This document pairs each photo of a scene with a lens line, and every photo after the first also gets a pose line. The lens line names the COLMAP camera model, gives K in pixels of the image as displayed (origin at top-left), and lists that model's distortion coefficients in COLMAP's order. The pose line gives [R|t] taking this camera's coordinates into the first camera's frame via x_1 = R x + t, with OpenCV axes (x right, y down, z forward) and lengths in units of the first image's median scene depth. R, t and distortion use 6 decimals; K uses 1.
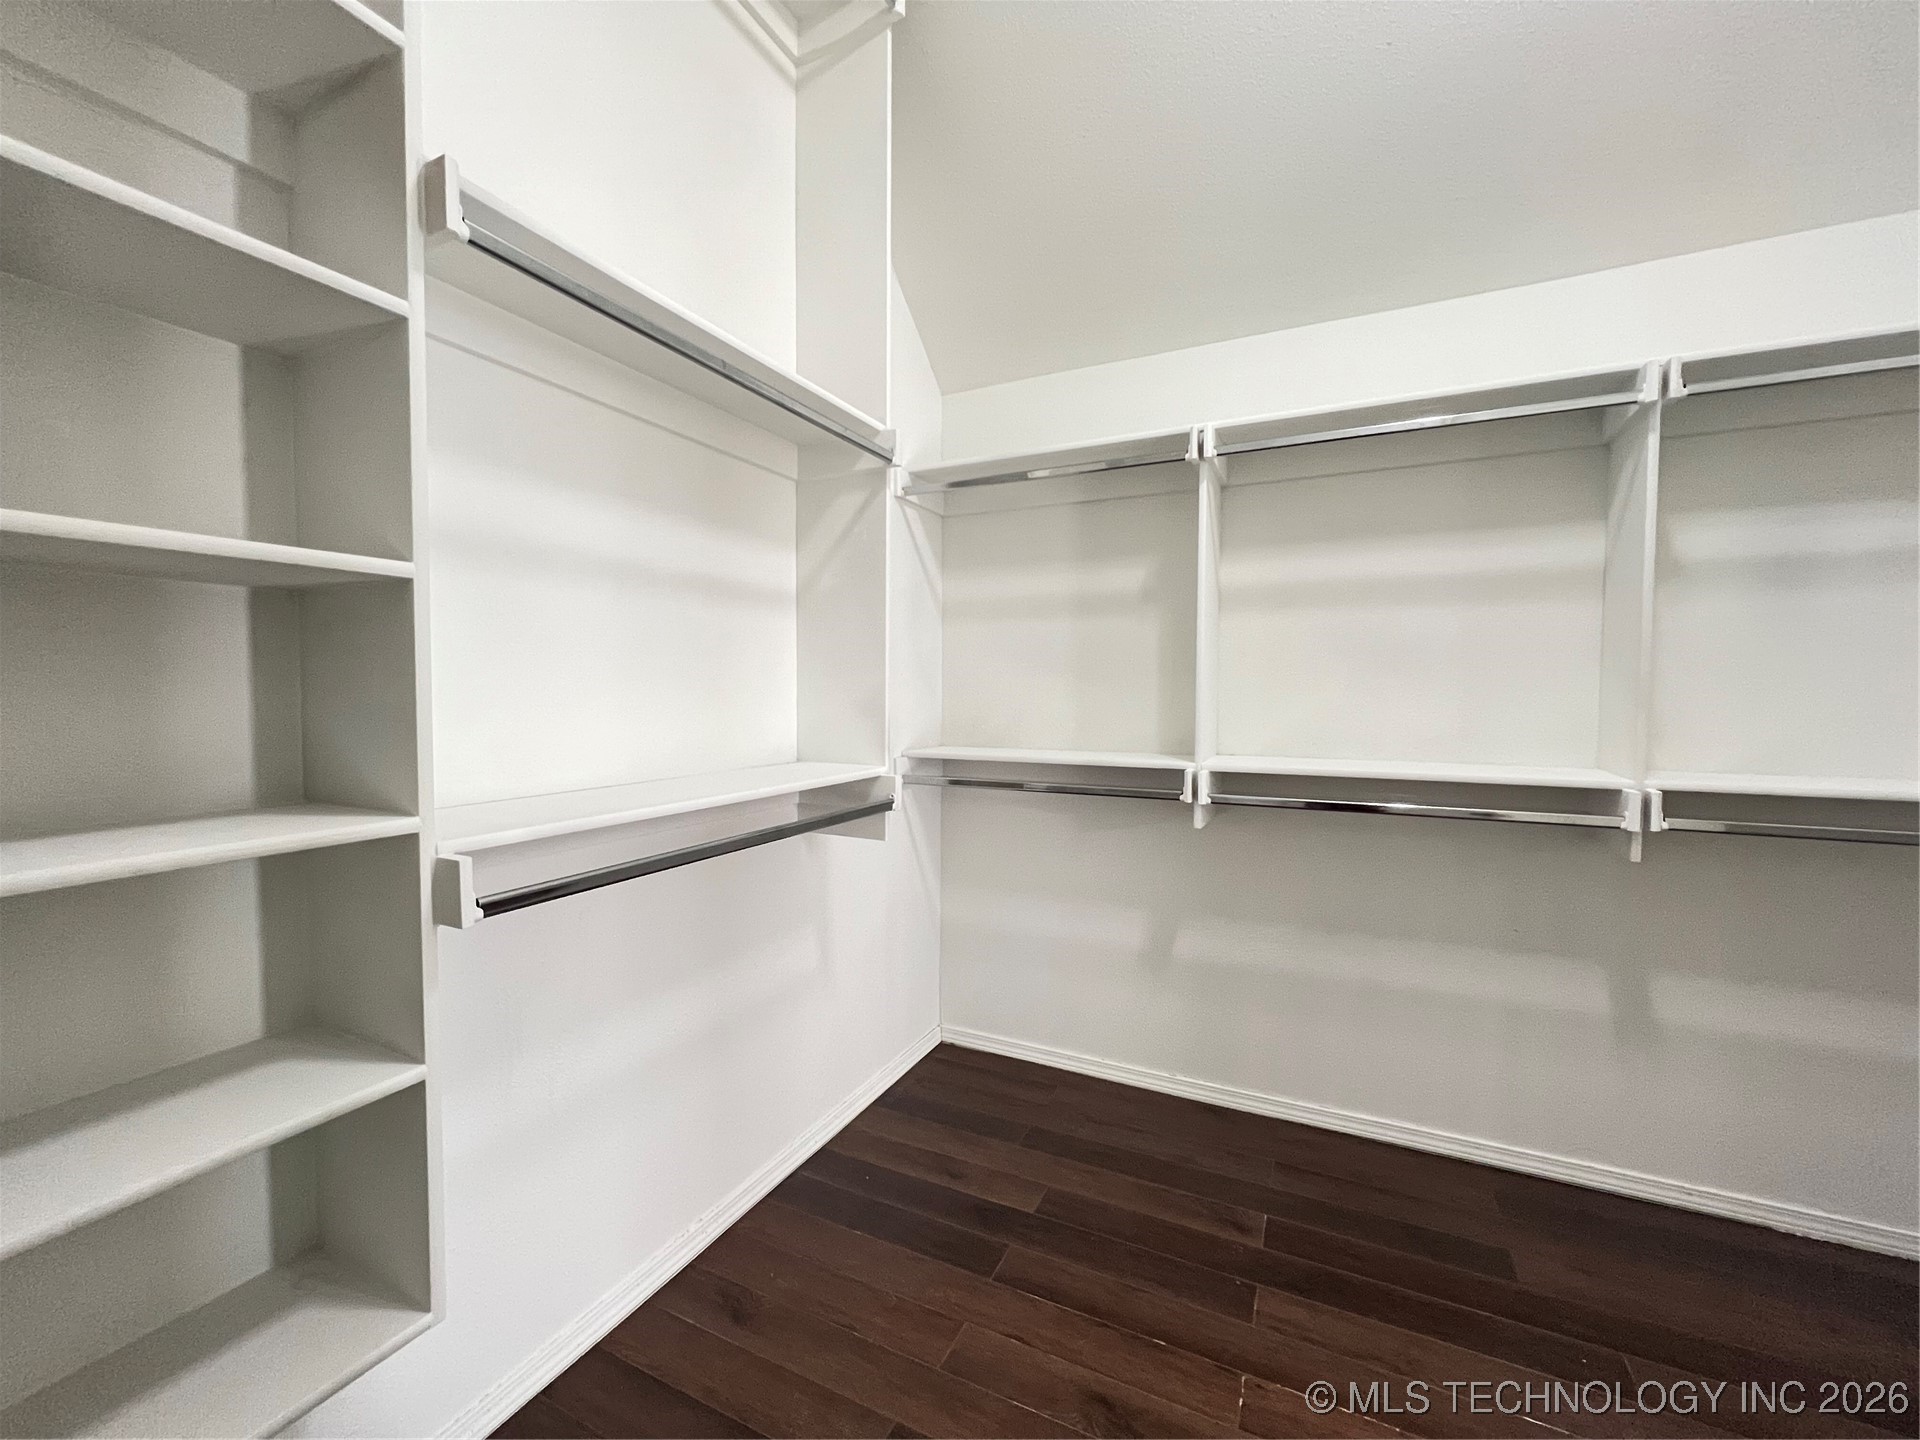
lens RADIAL K [[769.7, 0, 962.9], [0, 769.7, 723.4], [0, 0, 1]] dist [-0.000405, 0.000004]
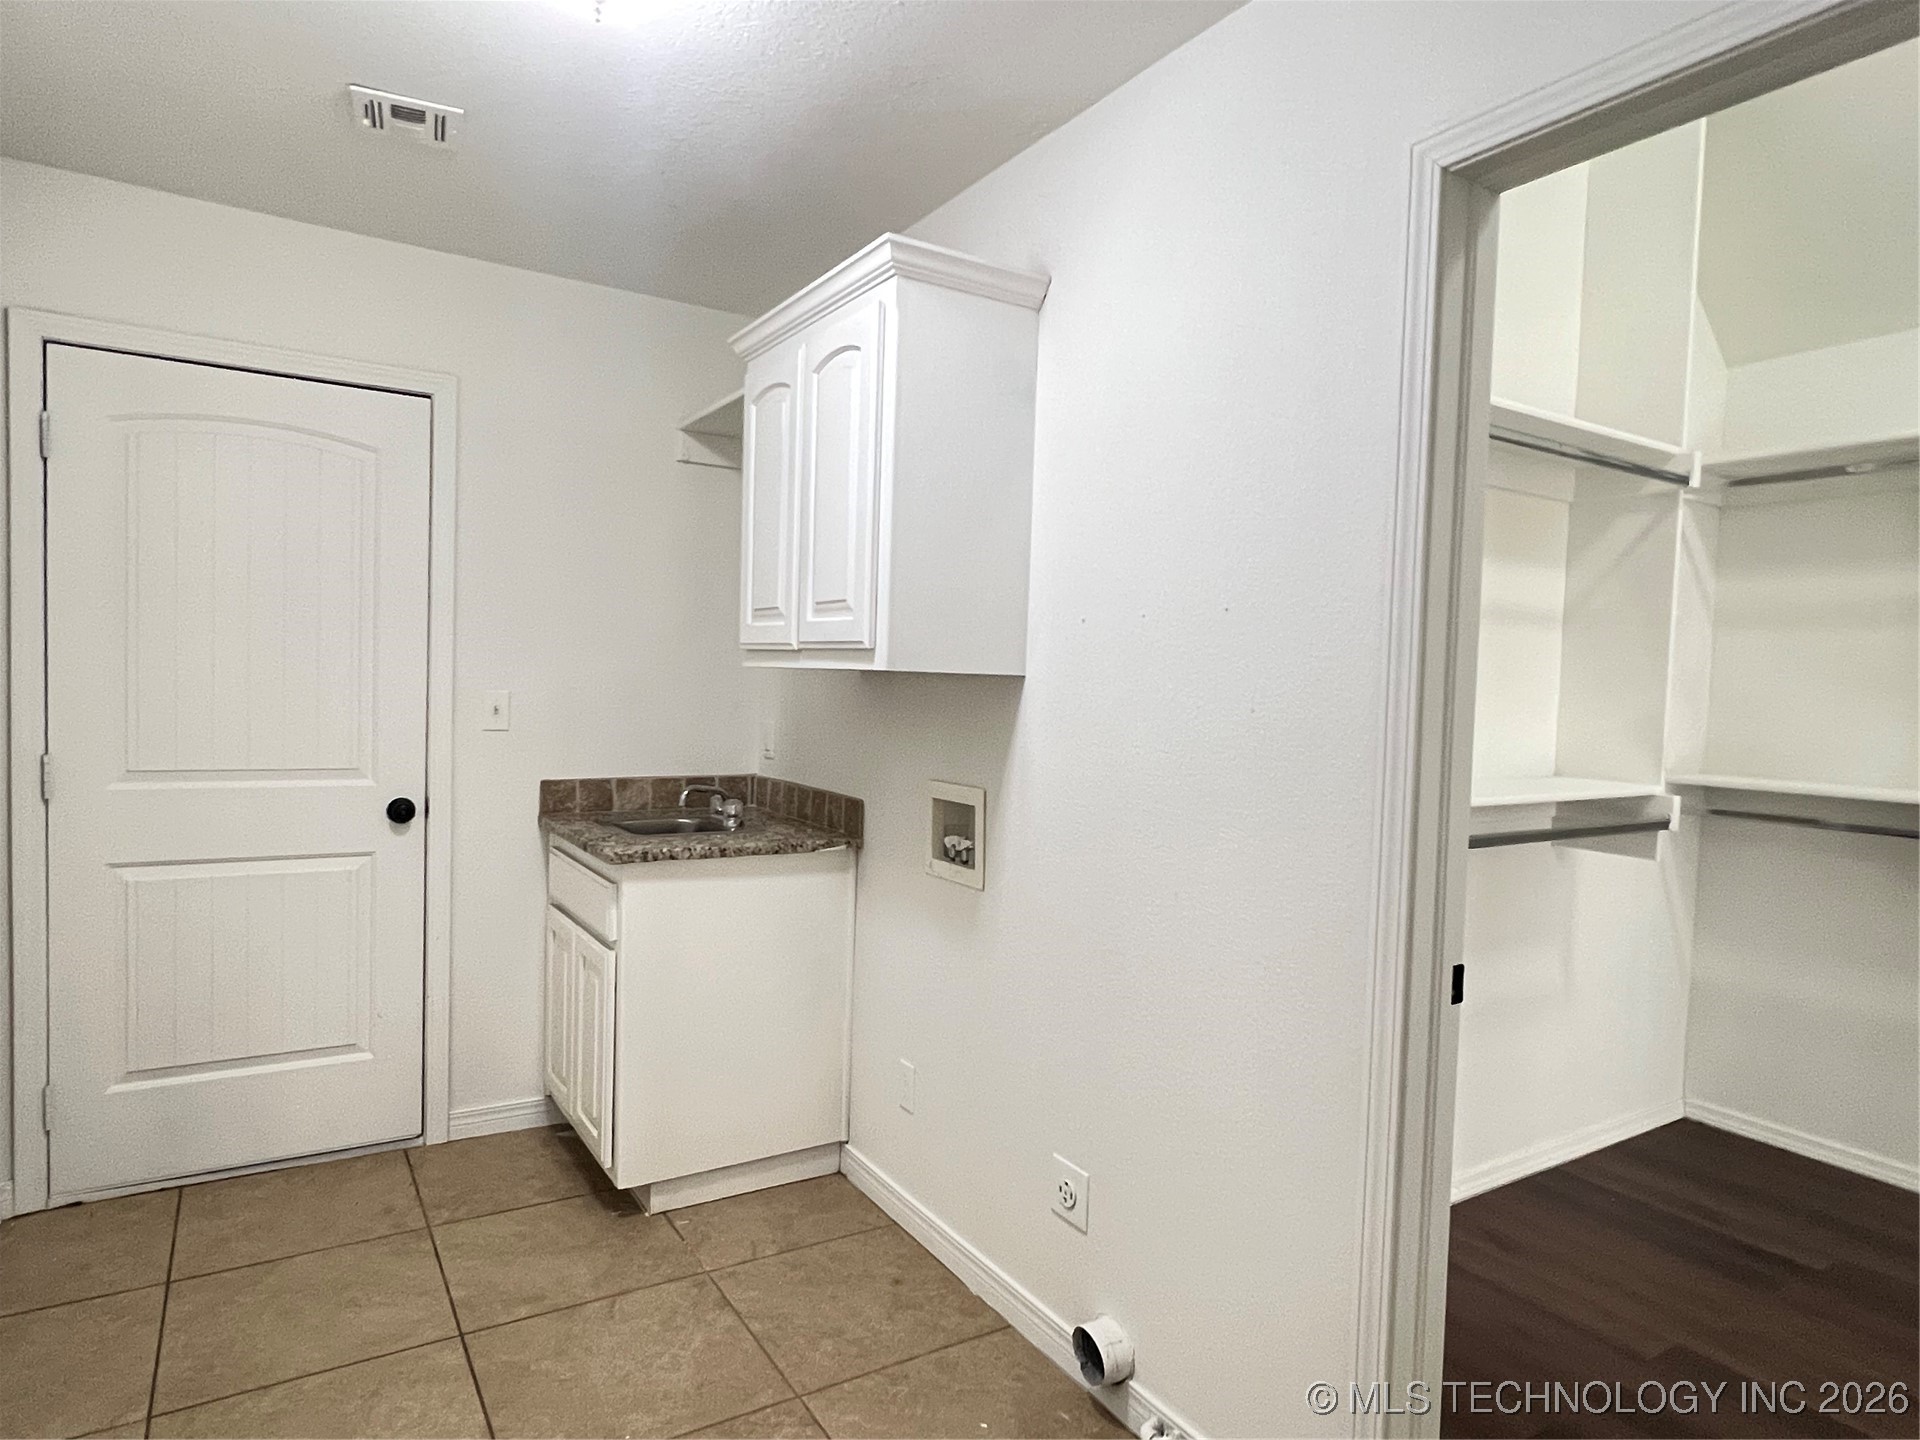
lens RADIAL K [[1122.4, 0, 965.1], [0, 1122.4, 718.8], [0, 0, 1]] dist [-0.006067, -0.002409]
pose [[0.855515, 0.040960, -0.516156, -0.122990], [-0.043208, 0.999037, 0.007664, -0.002898], [0.515972, 0.015745, 0.856460, -0.694220]]
